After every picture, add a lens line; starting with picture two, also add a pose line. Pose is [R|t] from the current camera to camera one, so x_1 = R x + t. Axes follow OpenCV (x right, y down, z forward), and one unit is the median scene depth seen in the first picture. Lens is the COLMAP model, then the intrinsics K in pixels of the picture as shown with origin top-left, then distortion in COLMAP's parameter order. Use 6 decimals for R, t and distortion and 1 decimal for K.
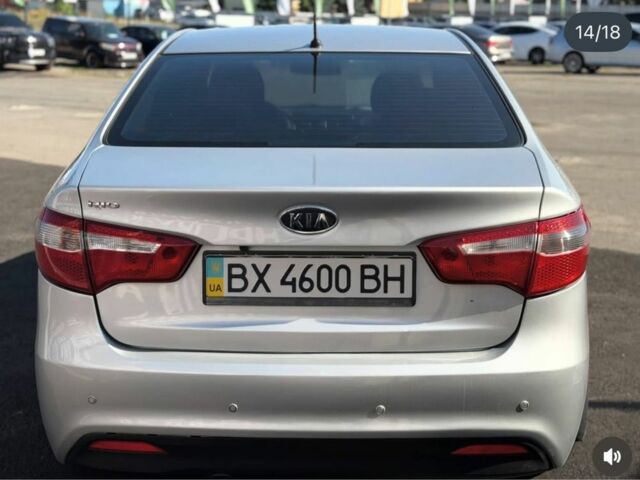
lens RADIAL K [[938.0, 0, 320.0], [0, 938.0, 240.0], [0, 0, 1]] dist [0.113579, -0.005367]
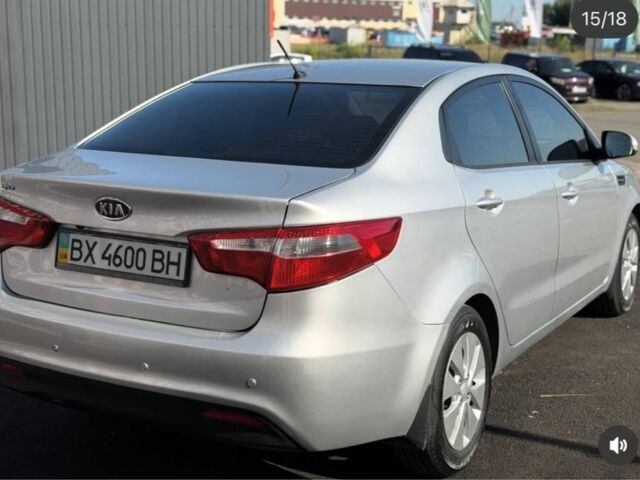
lens RADIAL K [[938.0, 0, 320.0], [0, 938.0, 240.0], [0, 0, 1]] dist [0.113579, -0.005367]
pose [[0.878855, 0.095182, -0.467498, 0.816235], [-0.111525, 0.993735, -0.007333, -0.001328], [0.463871, 0.058583, 0.883964, 0.002422]]
